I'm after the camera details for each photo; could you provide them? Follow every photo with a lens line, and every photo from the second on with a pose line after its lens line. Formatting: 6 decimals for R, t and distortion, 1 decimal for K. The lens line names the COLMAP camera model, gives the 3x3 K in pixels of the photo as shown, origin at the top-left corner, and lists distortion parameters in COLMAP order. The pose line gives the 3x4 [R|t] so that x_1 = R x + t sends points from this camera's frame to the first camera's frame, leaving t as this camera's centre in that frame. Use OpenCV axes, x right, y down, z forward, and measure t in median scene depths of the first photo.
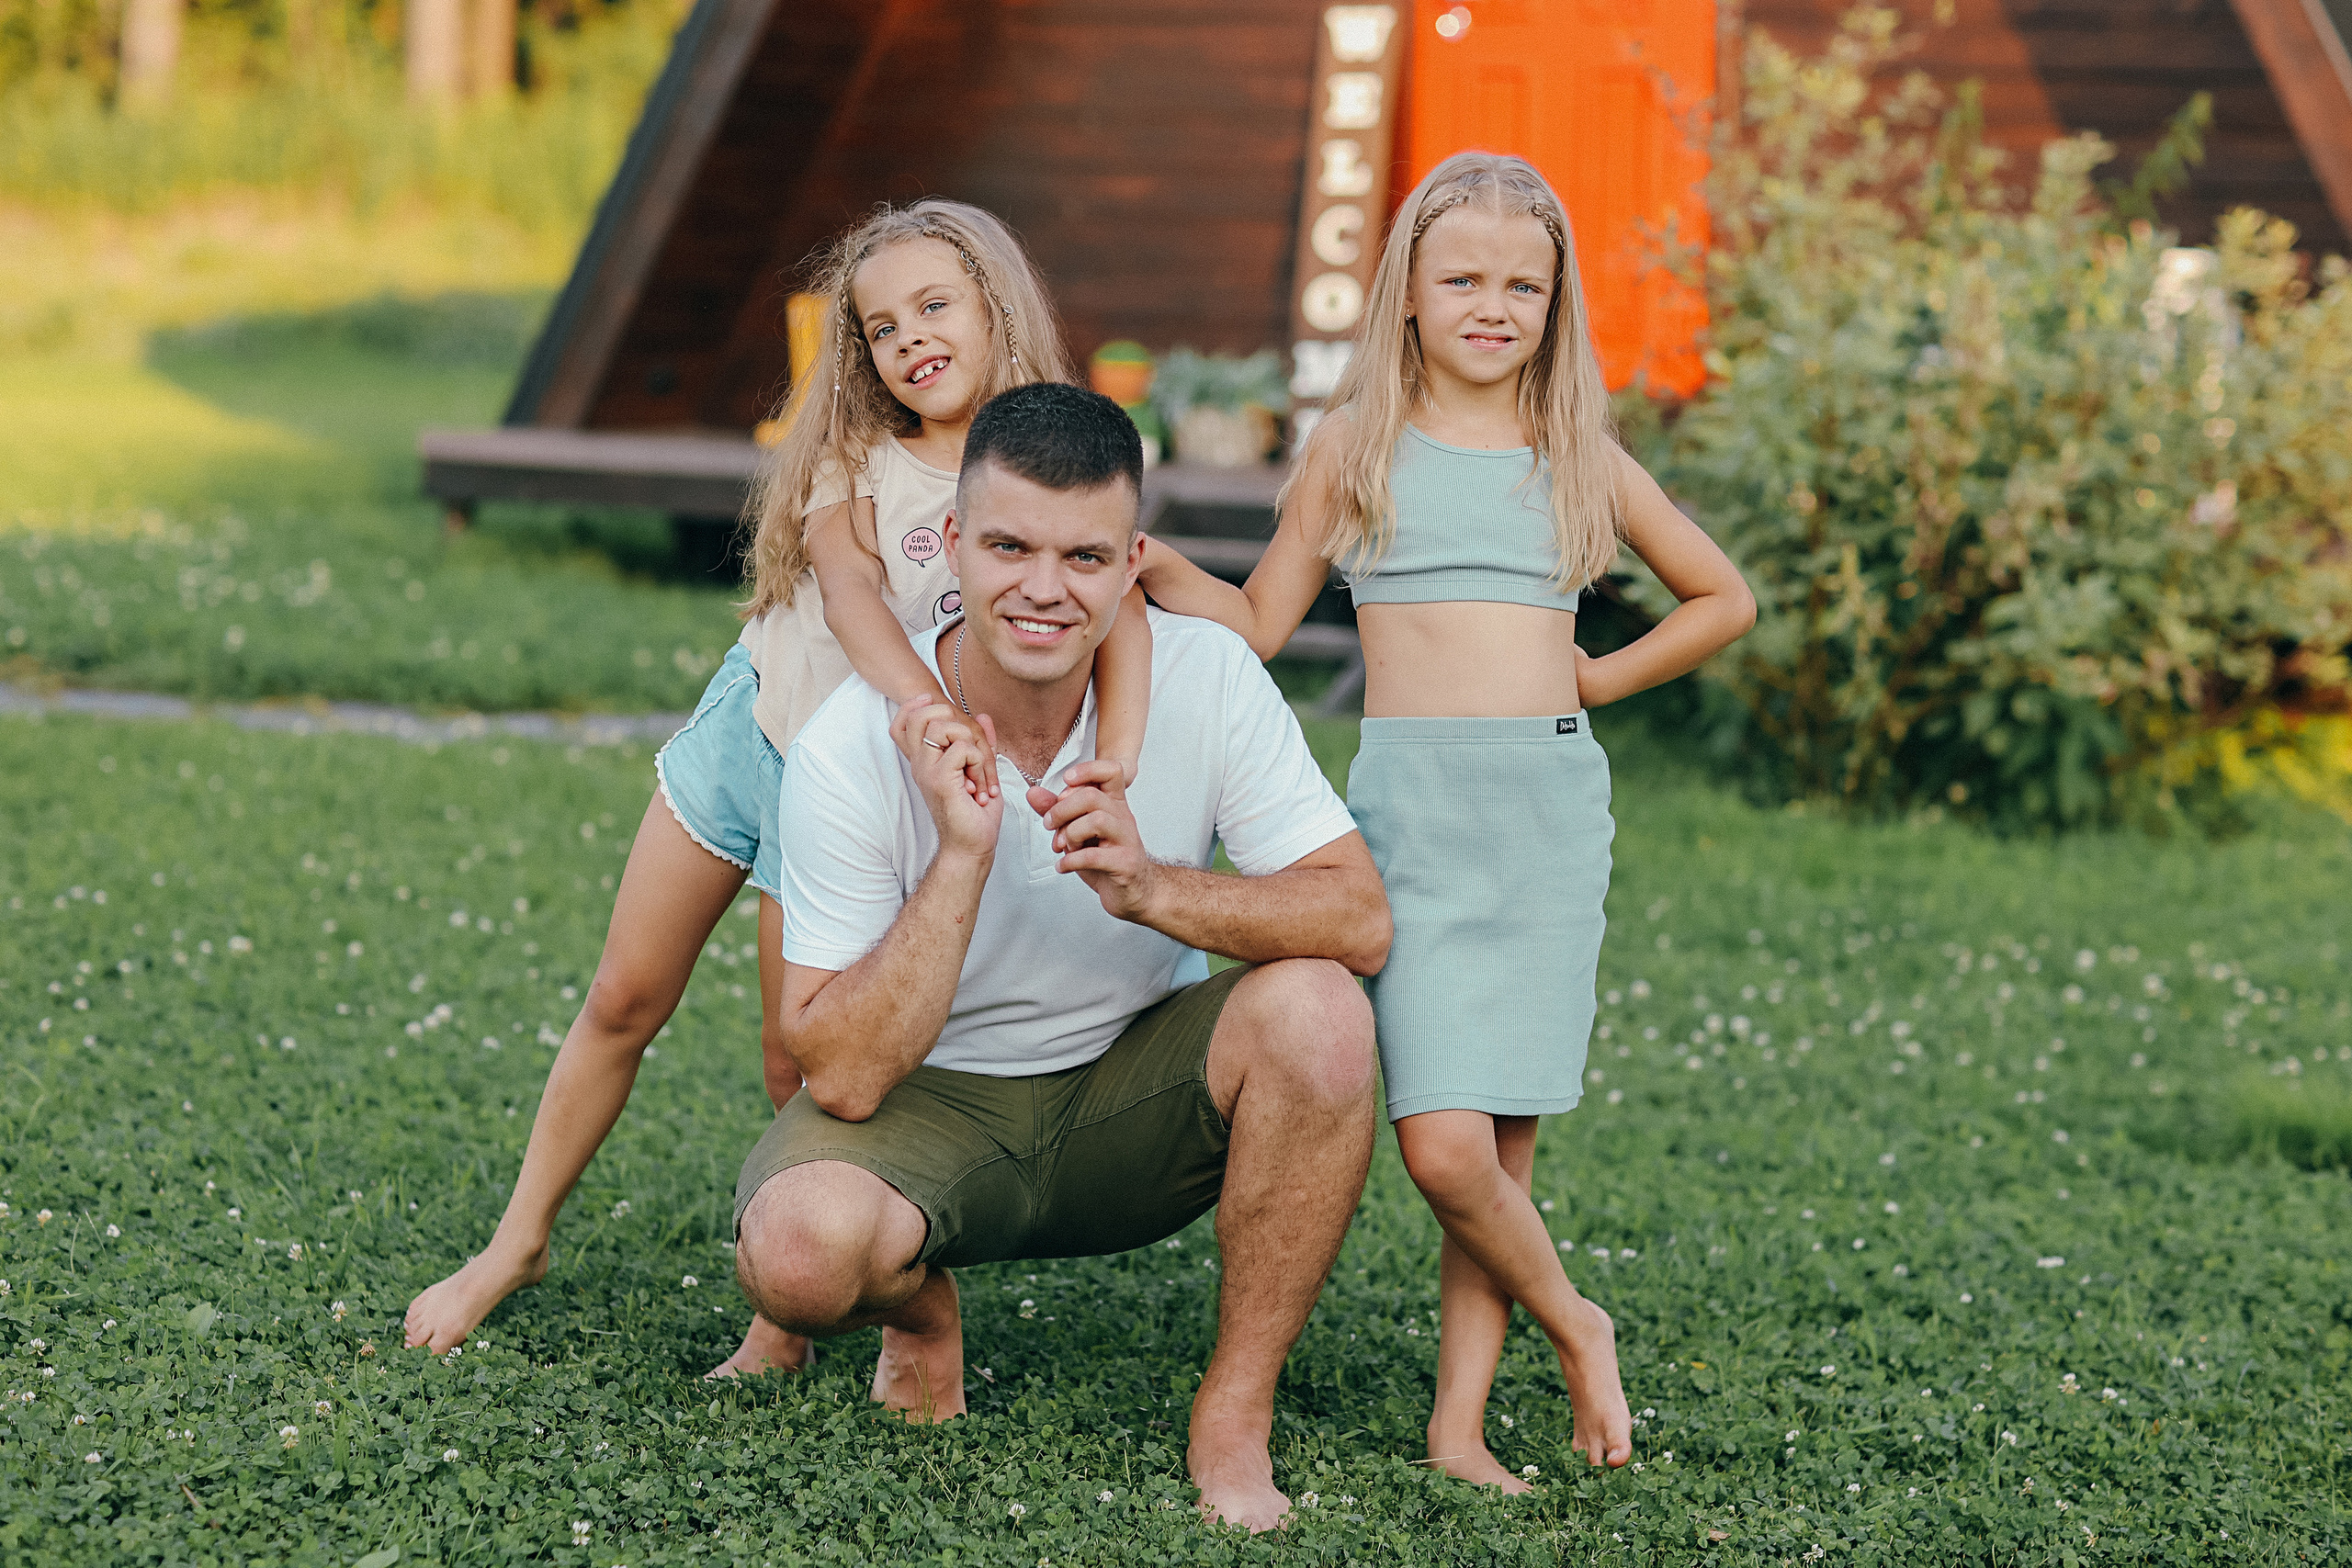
lens RADIAL K [[6085.9, 0, 1176.0], [0, 6085.9, 784.0], [0, 0, 1]] dist [-0.162352, -0.357294]
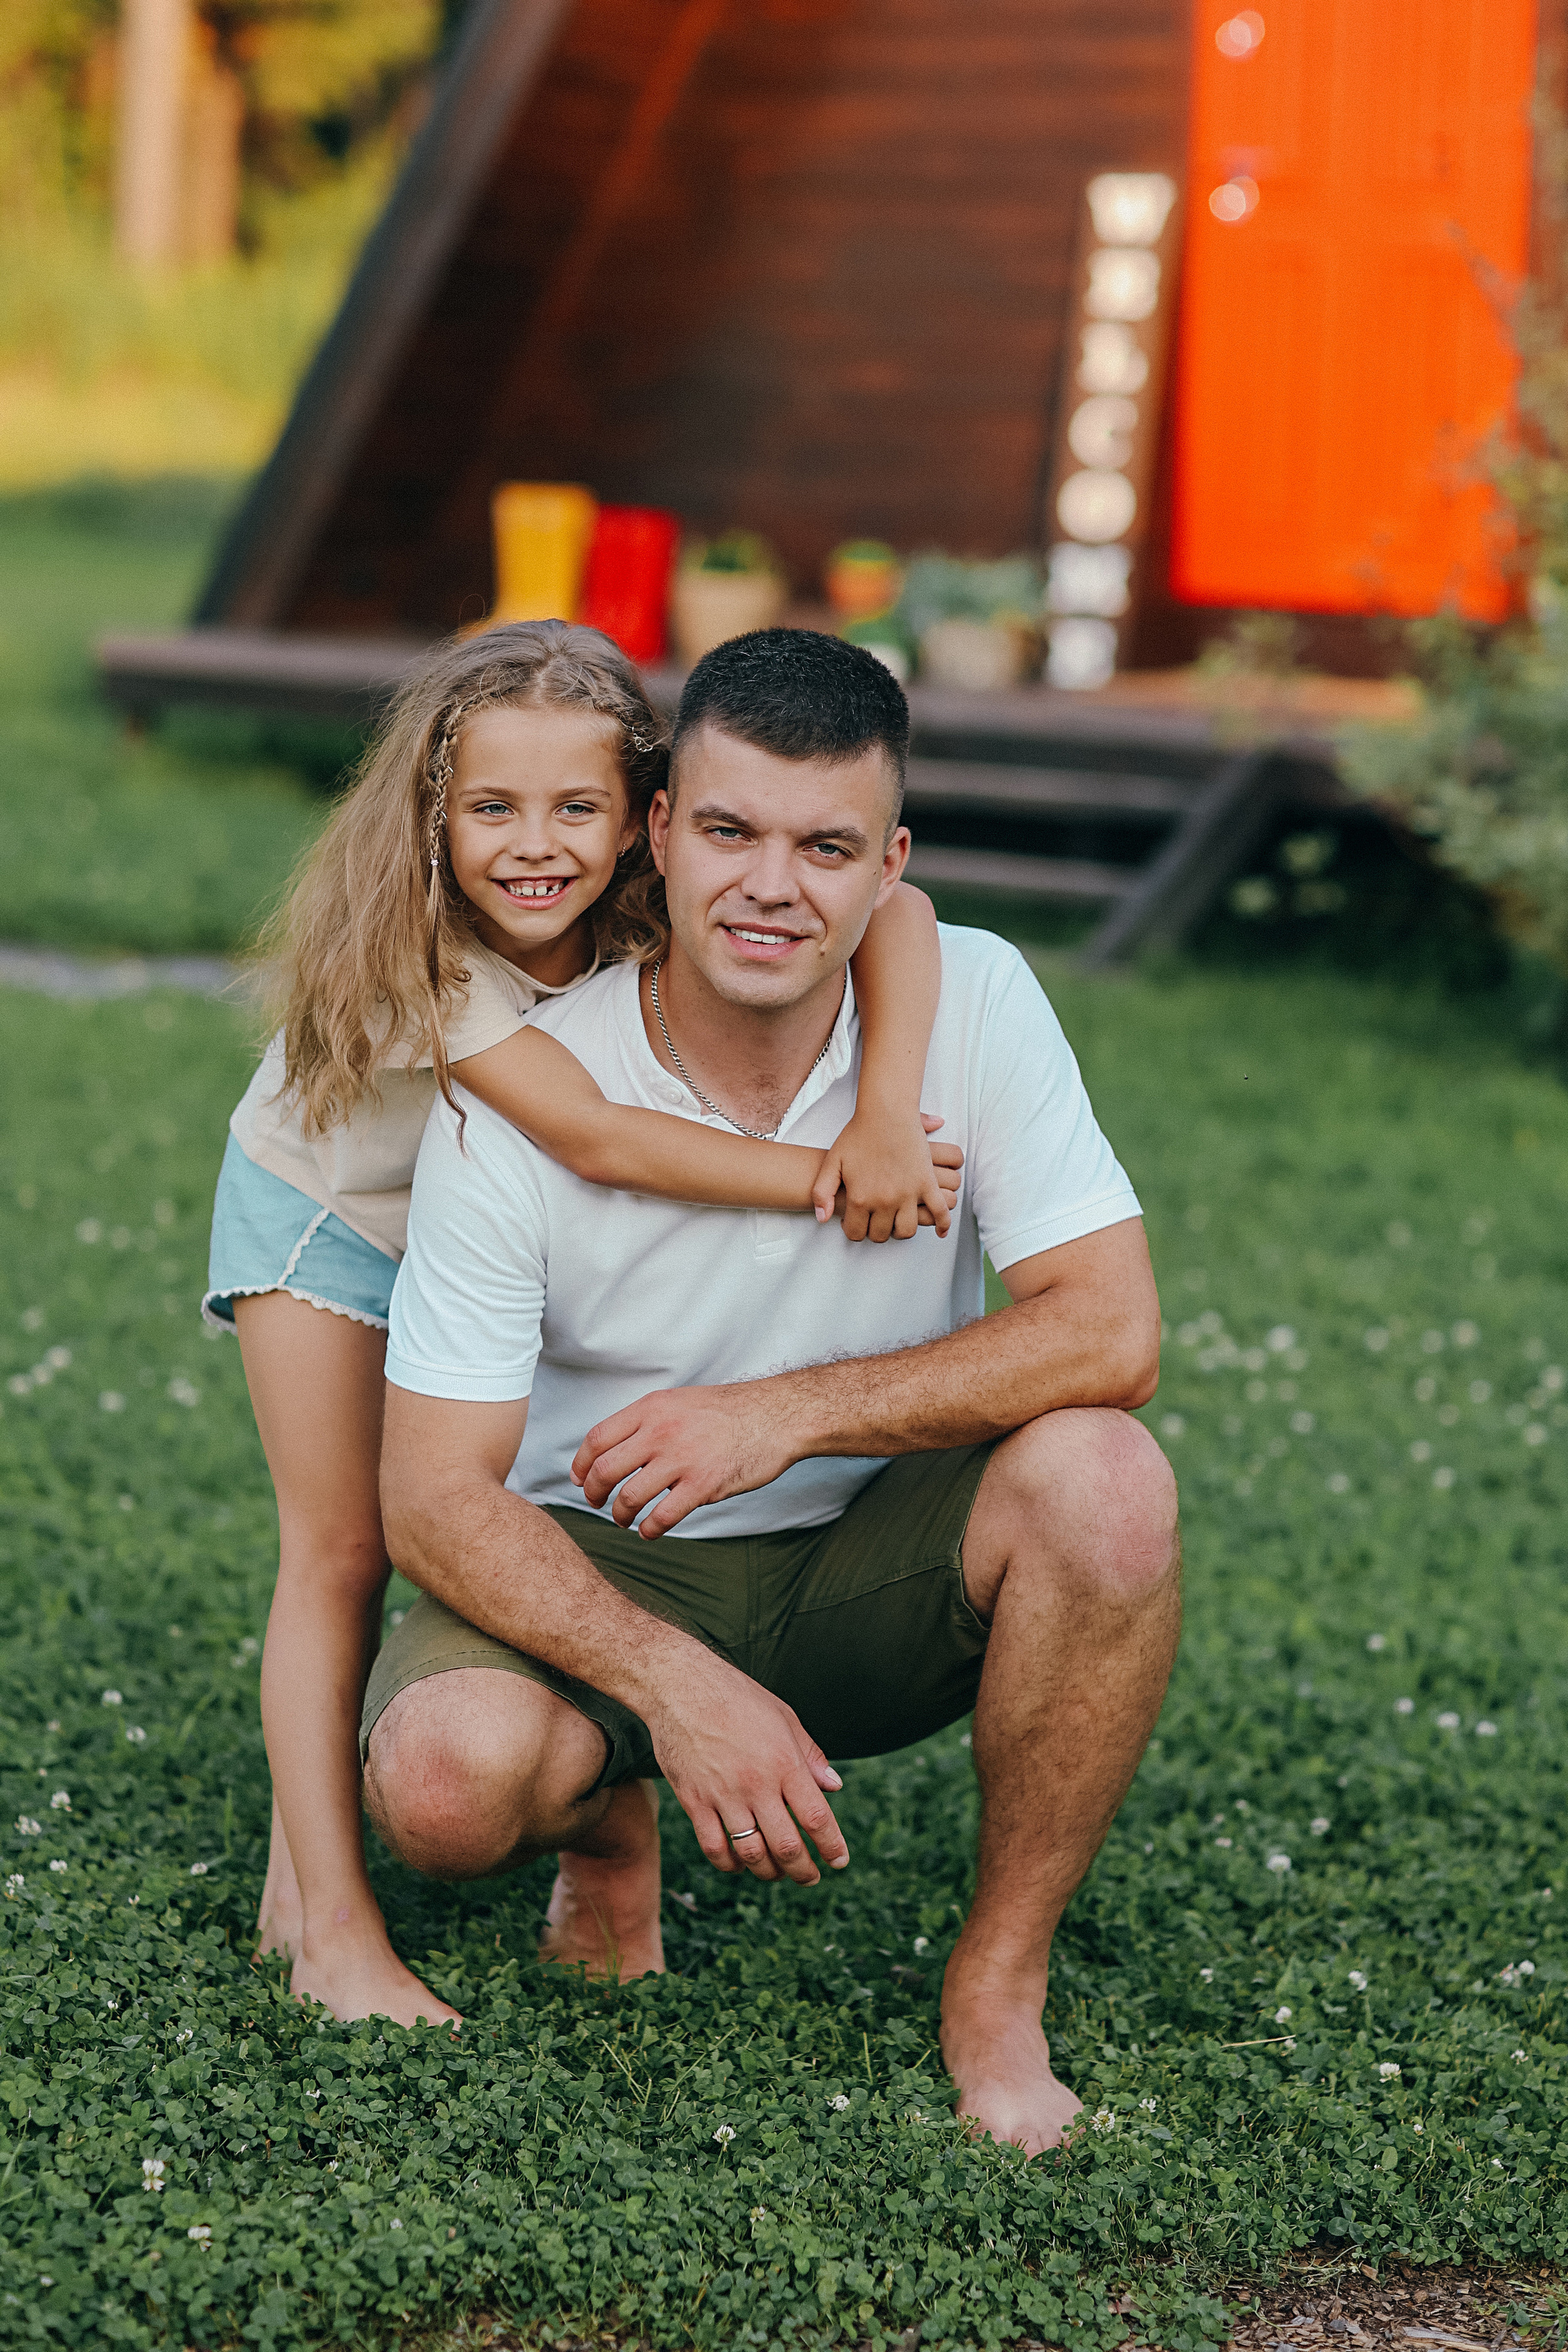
lens RADIAL K [[6086.5, 0, 950.1], [0, 6086.5, 1175.2], [0, 0, 1]] dist [-0.162352, -0.357294]
pose [[0.999912, 0.010850, 0.007568, -0.003726], [-0.011113, 0.999307, 0.035527, -0.023668], [-0.007177, -0.035608, 0.999340, 0.187988]]
